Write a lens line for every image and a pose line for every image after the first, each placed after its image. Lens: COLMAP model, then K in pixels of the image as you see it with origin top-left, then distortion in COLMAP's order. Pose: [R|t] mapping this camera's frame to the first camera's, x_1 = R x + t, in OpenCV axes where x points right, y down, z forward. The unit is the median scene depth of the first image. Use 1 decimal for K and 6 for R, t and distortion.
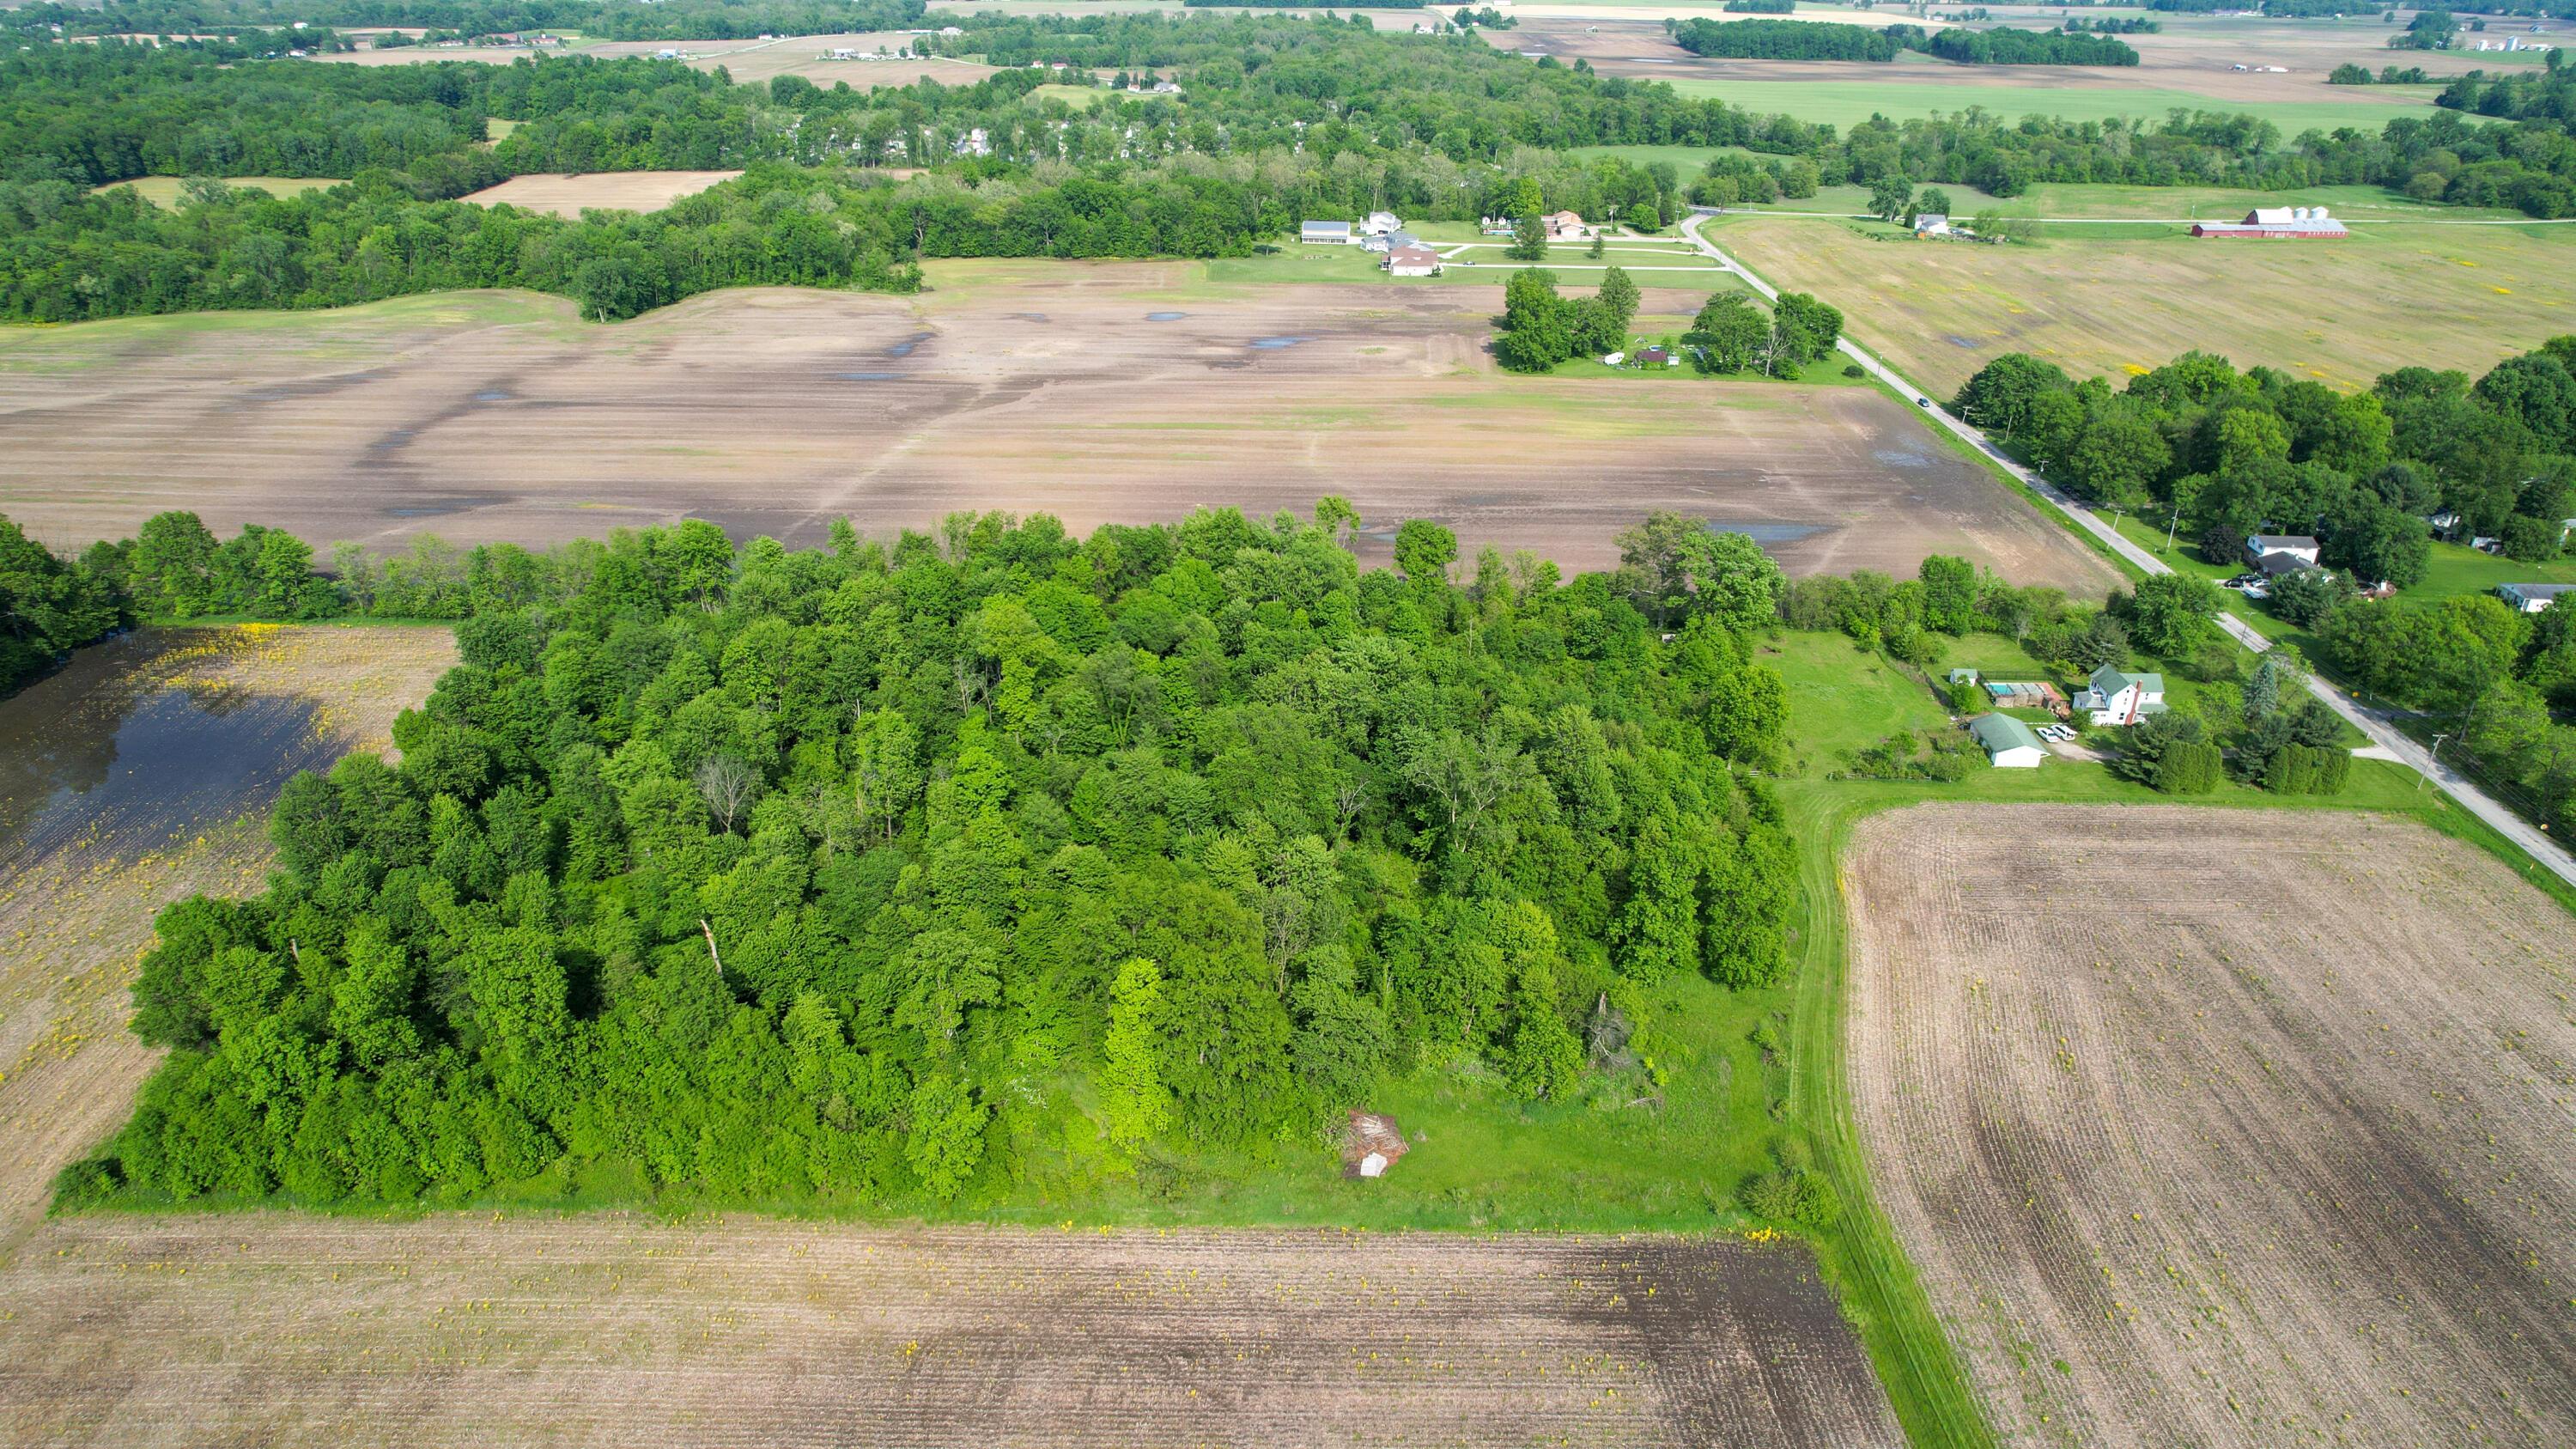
lens RADIAL K [[1654.2, 0, 1290.1], [0, 1654.2, 713.7], [0, 0, 1]] dist [-0.083862, 0.077603]
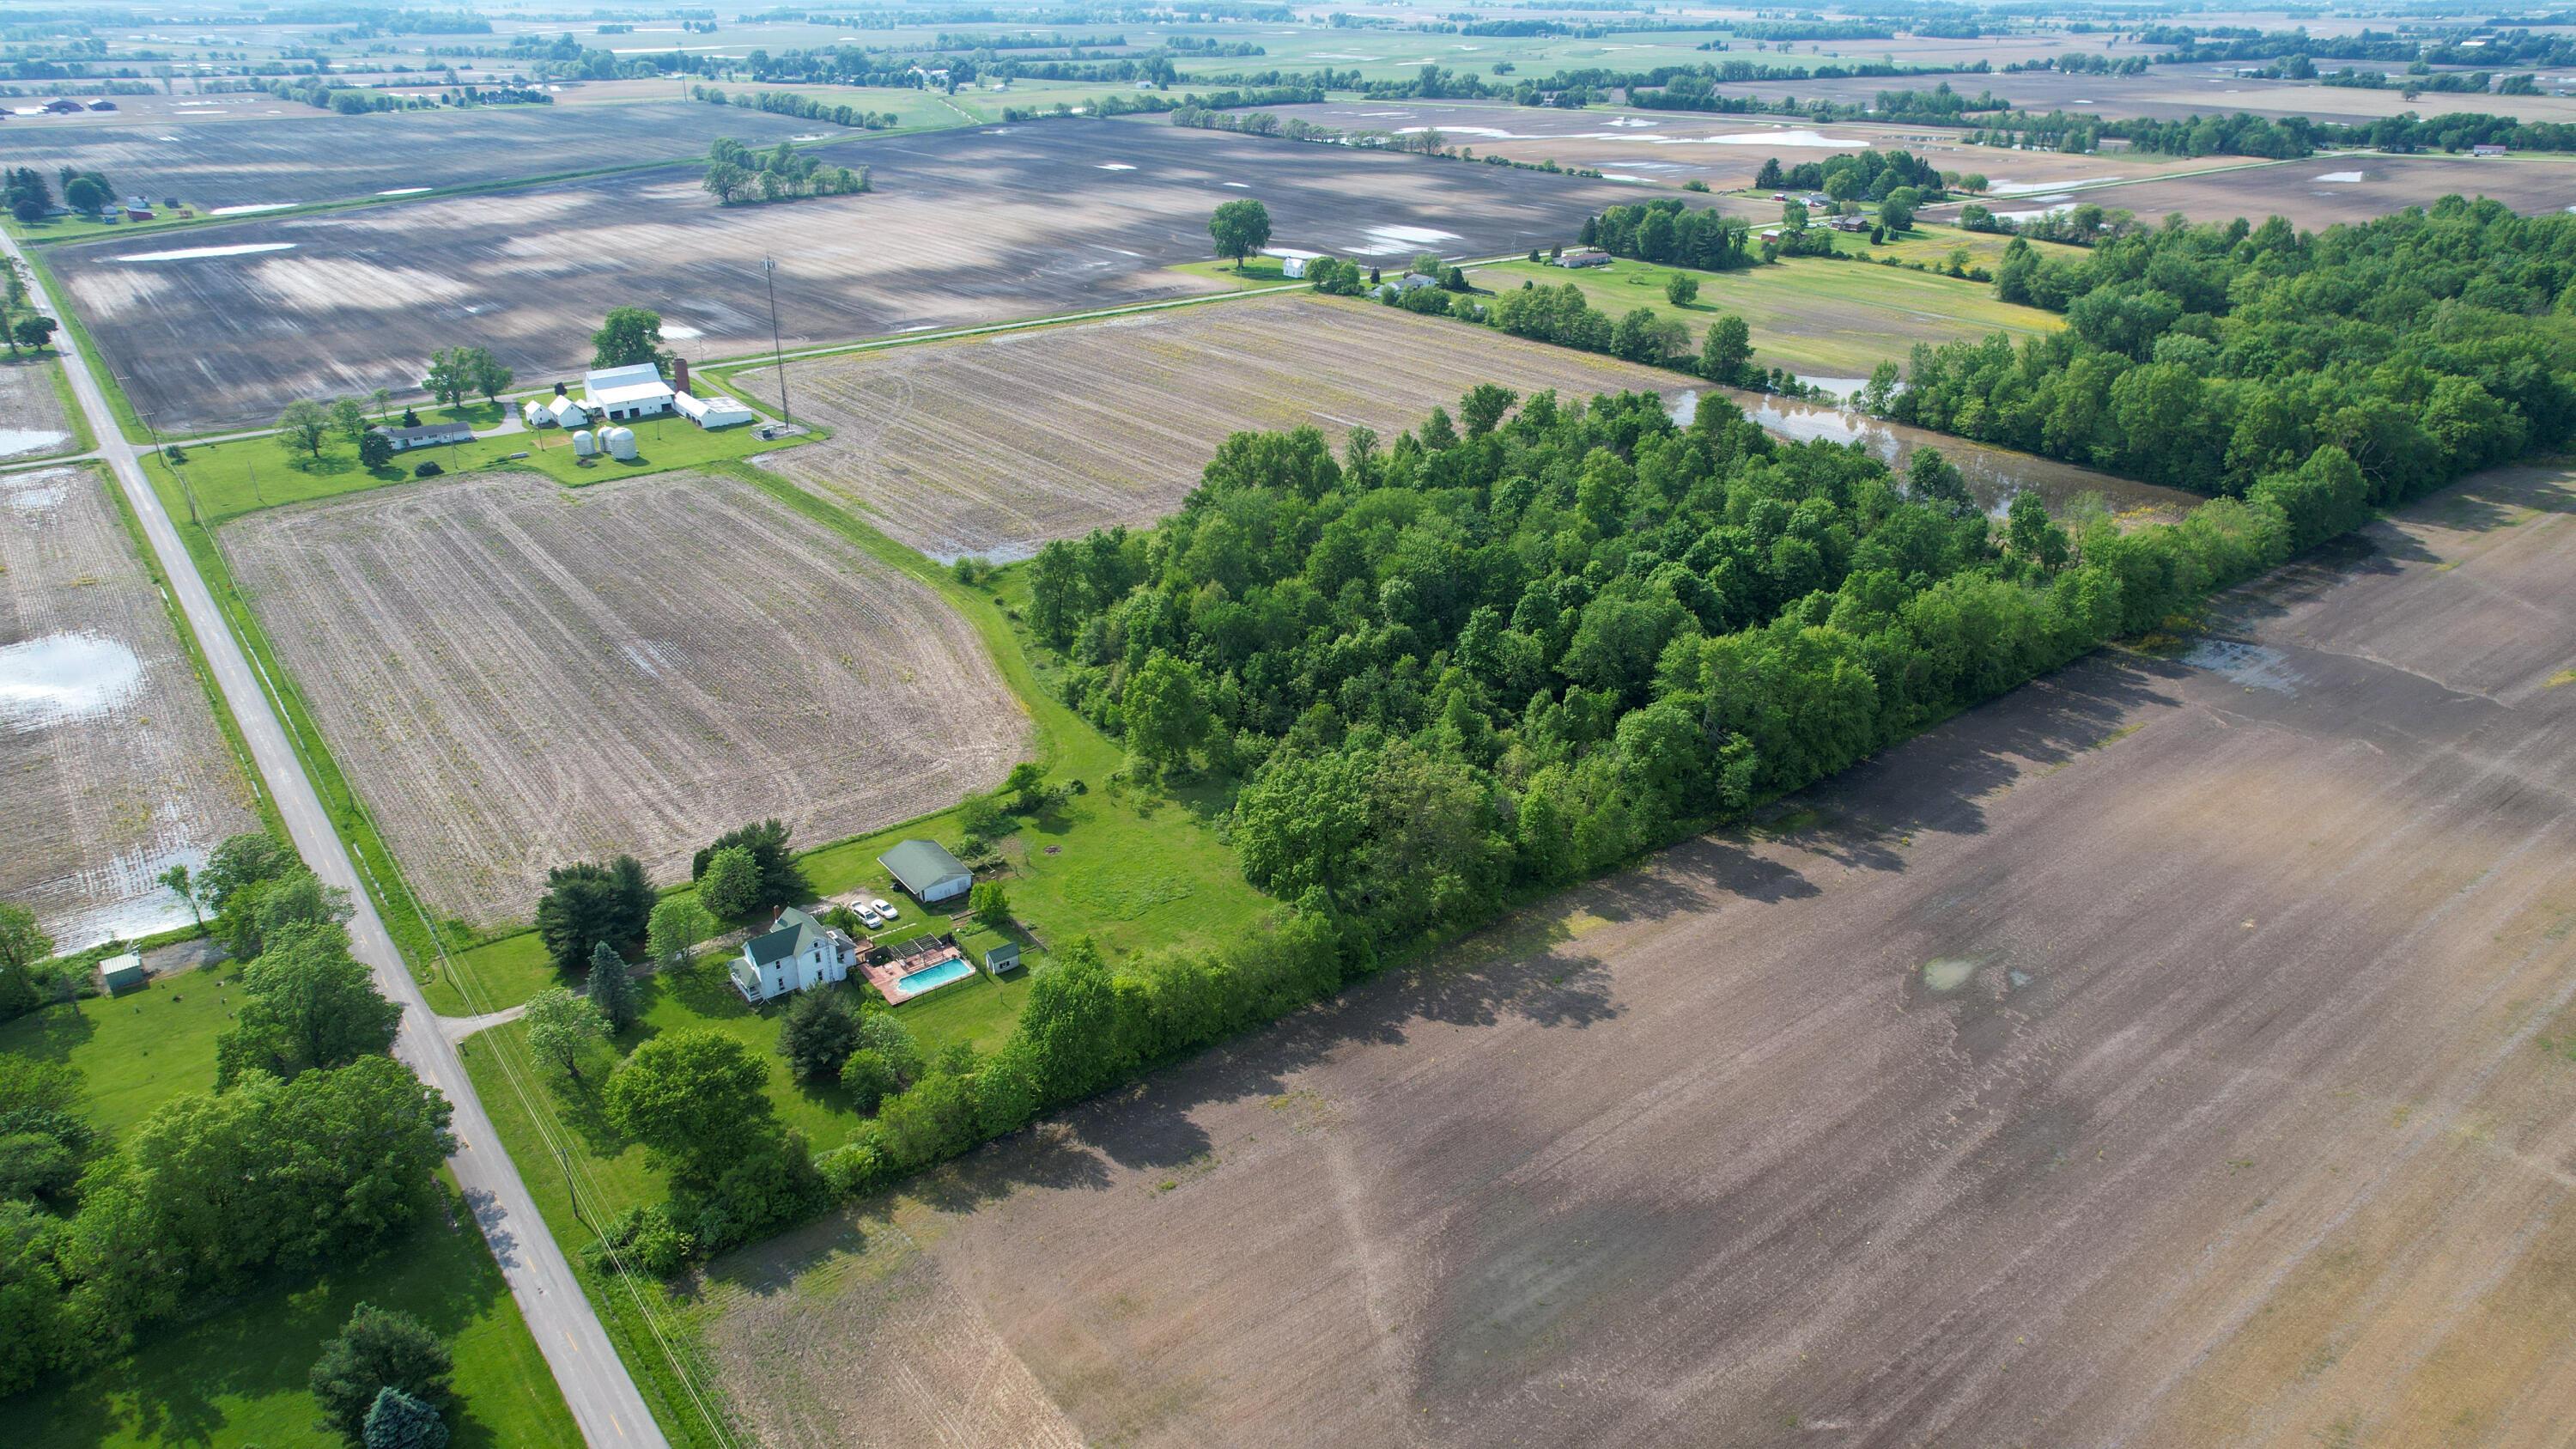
lens RADIAL K [[1654.2, 0, 1290.1], [0, 1654.2, 713.7], [0, 0, 1]] dist [-0.083862, 0.077603]
pose [[-0.787028, 0.245528, -0.565953, 0.378422], [-0.279825, 0.675511, 0.682190, -0.340700], [0.549804, 0.695271, -0.462942, 0.721773]]
